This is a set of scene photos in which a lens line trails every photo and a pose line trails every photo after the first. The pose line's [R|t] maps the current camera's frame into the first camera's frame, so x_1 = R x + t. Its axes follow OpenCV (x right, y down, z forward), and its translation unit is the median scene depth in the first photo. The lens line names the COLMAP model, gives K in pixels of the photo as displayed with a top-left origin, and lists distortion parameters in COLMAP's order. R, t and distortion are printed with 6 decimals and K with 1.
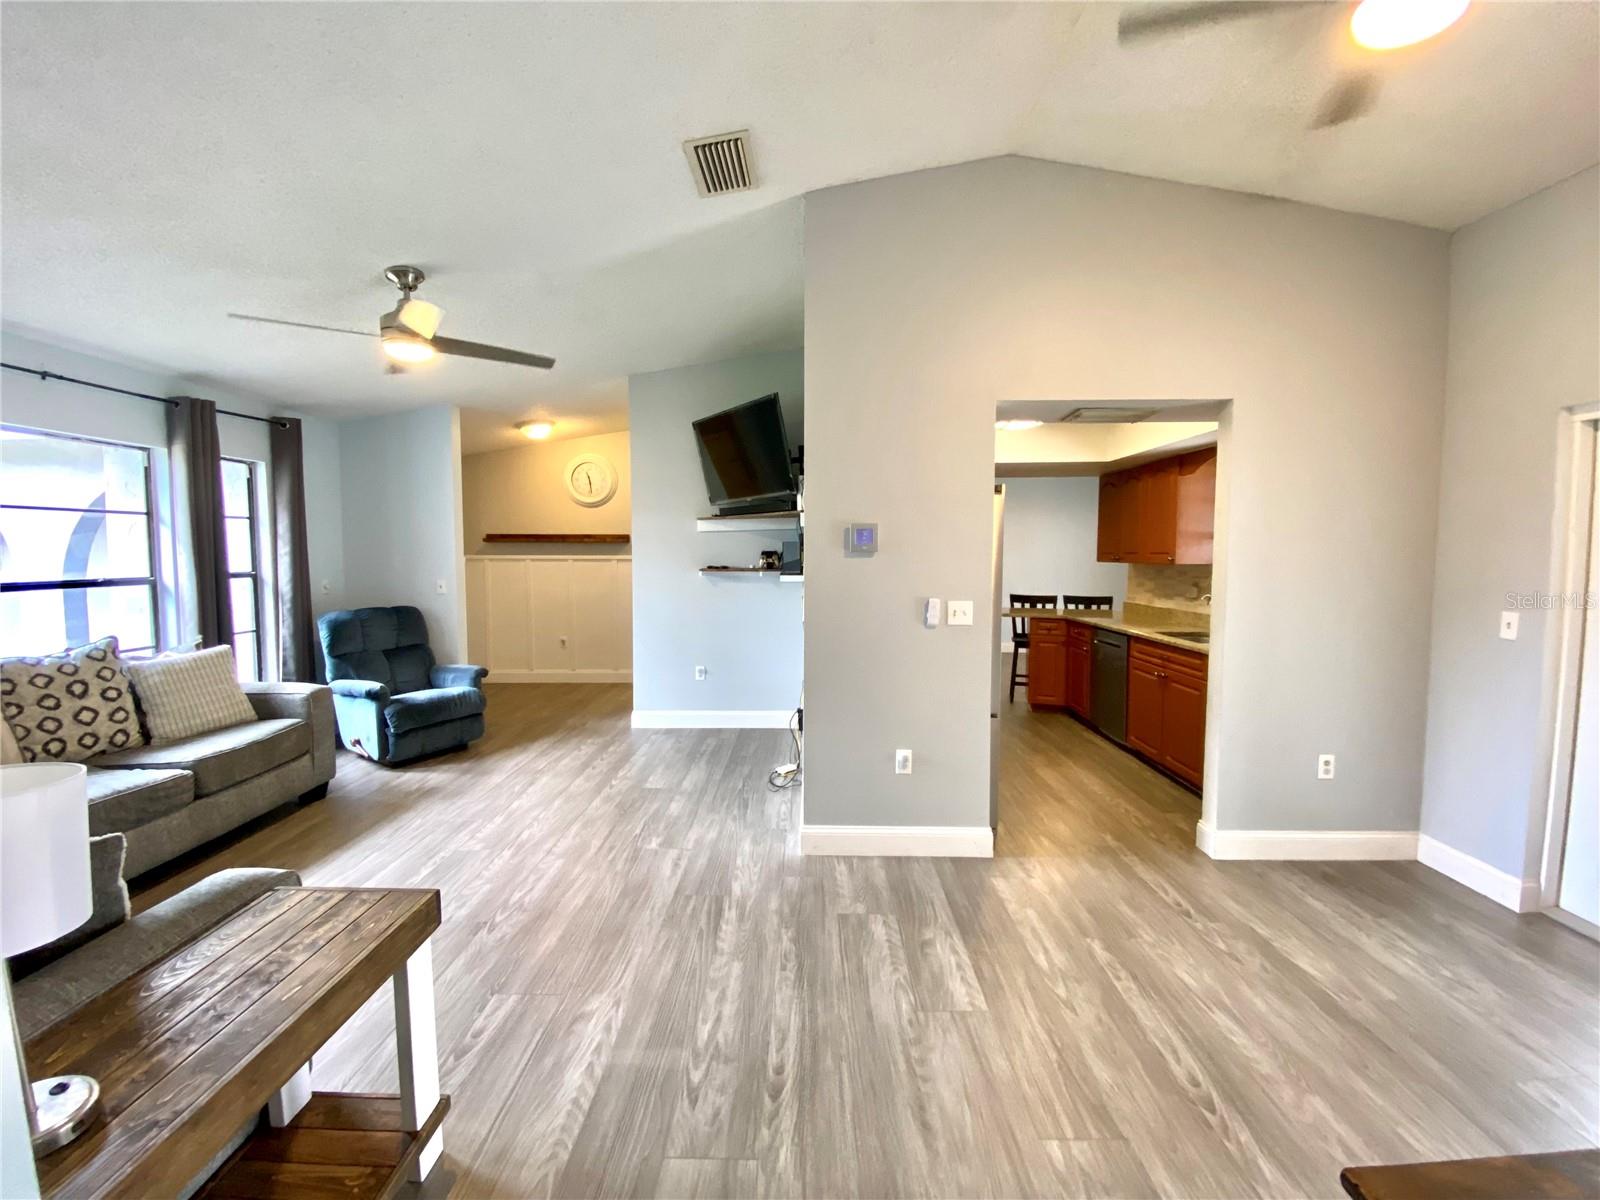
lens RADIAL K [[642.9, 0, 808.8], [0, 642.9, 595.3], [0, 0, 1]] dist [0.029135, -0.025250]
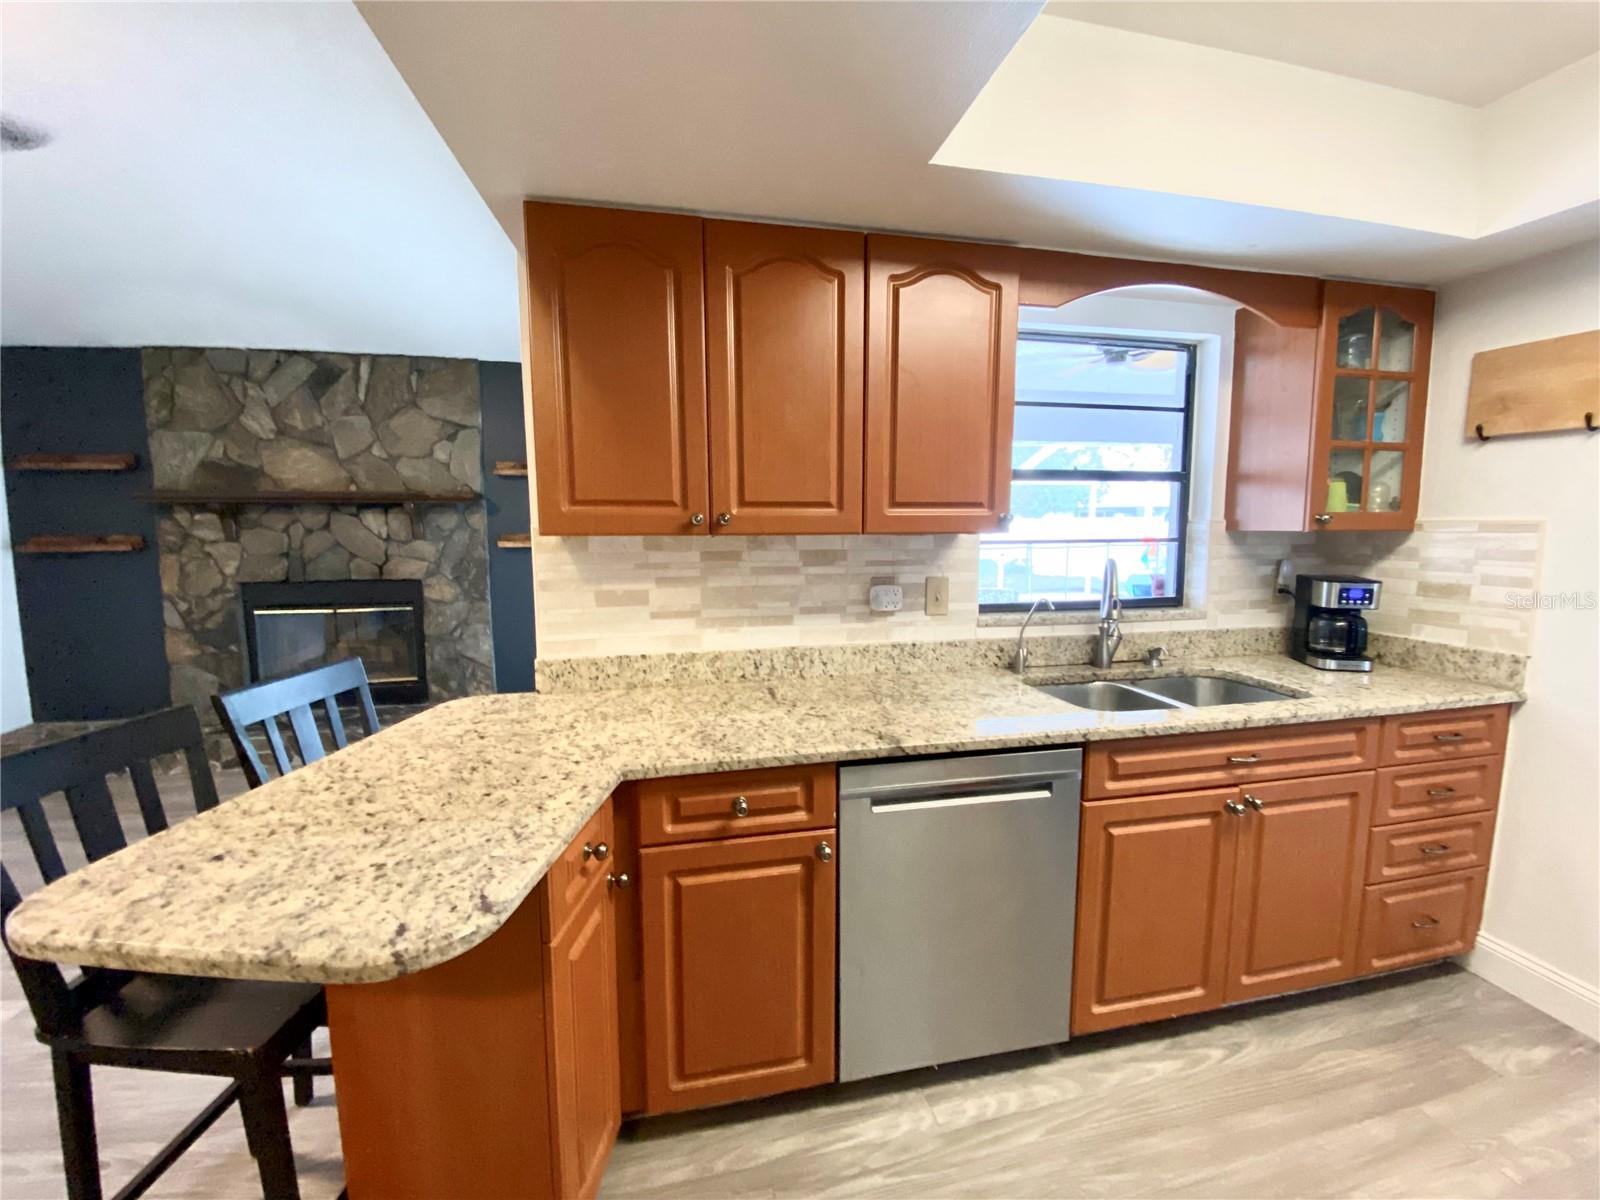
lens RADIAL K [[651.9, 0, 801.6], [0, 651.9, 590.8], [0, 0, 1]] dist [0.027608, -0.024430]
pose [[-0.217539, -0.099811, 0.970935, 0.299160], [0.065819, 0.990993, 0.116620, -0.101886], [-0.973830, 0.089276, -0.209010, 1.829311]]
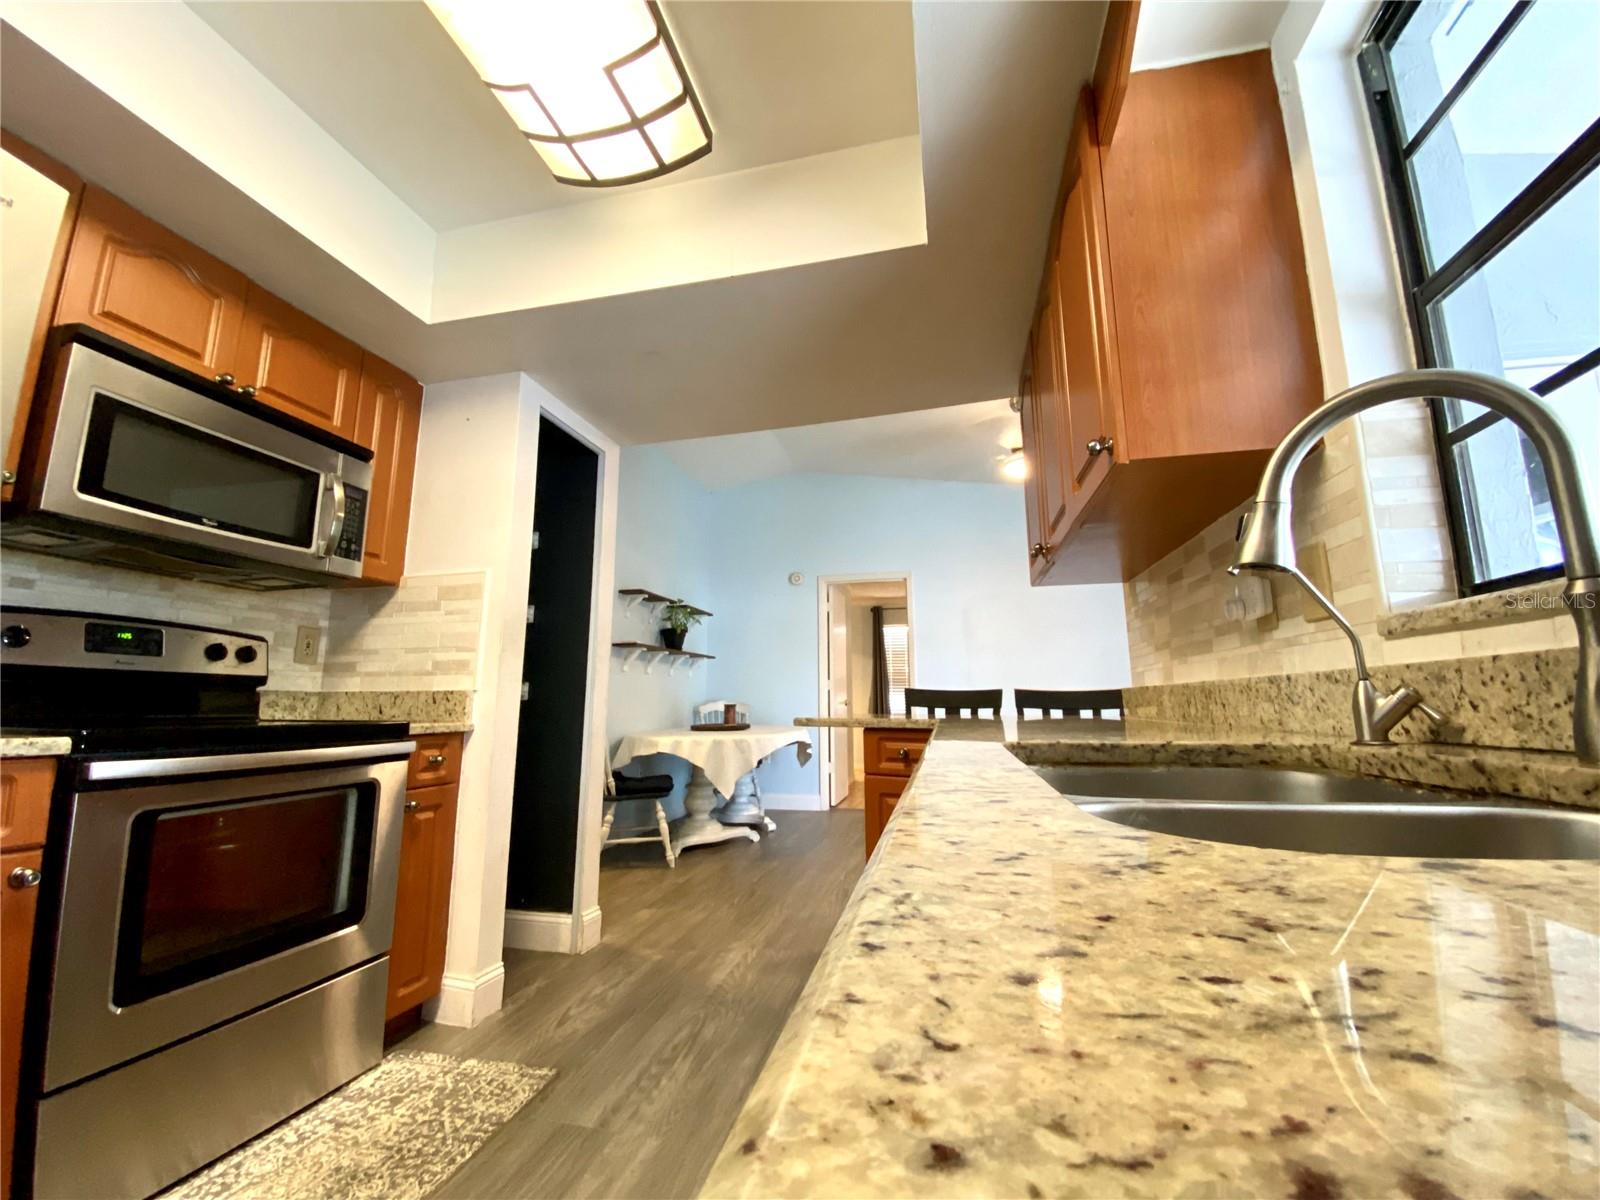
lens RADIAL K [[650.2, 0, 805.0], [0, 650.2, 599.3], [0, 0, 1]] dist [-0.000685, -0.011786]
pose [[0.977272, -0.040541, -0.208078, 0.751446], [-0.006667, 0.975180, -0.221312, 0.086222], [0.211886, 0.217669, 0.952746, 1.137607]]
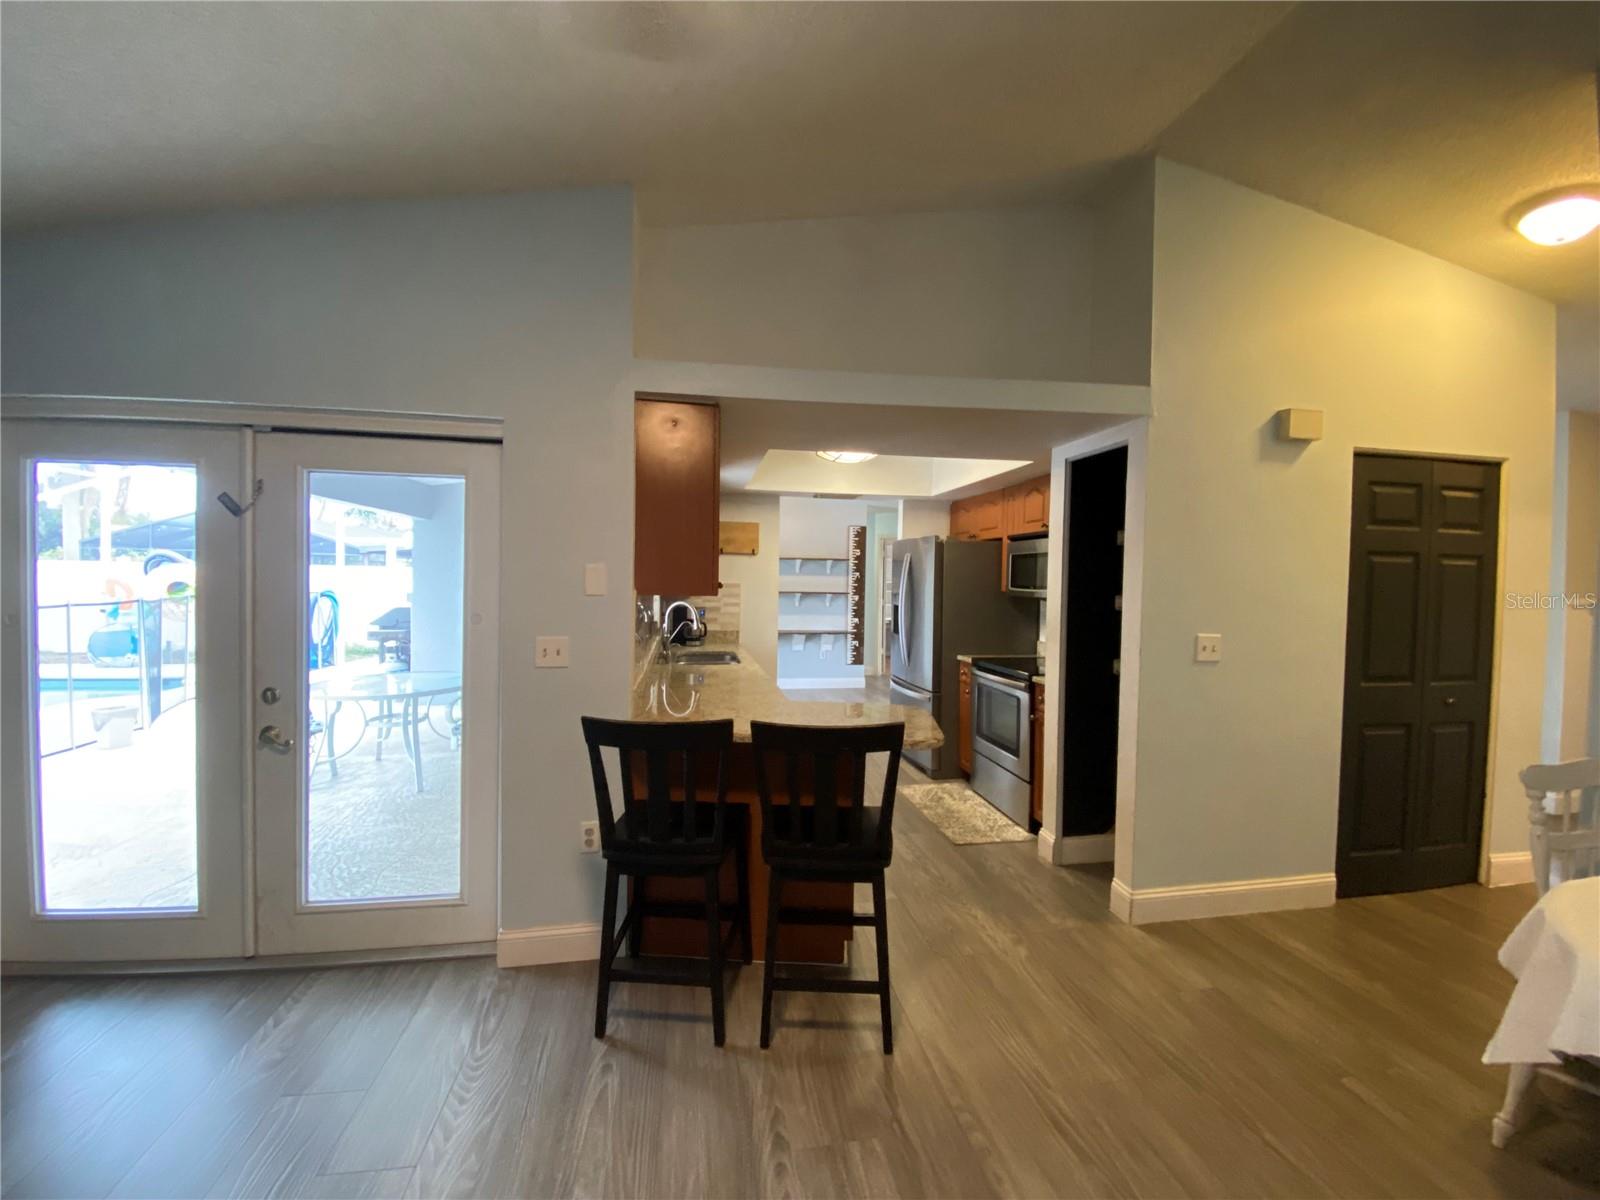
lens RADIAL K [[634.9, 0, 798.3], [0, 634.9, 593.0], [0, 0, 1]] dist [0.030778, -0.026015]
pose [[-0.983502, -0.015706, -0.180214, 0.901547], [-0.031465, 0.995890, 0.084925, -0.176683], [0.178139, 0.089194, -0.979954, 2.758141]]
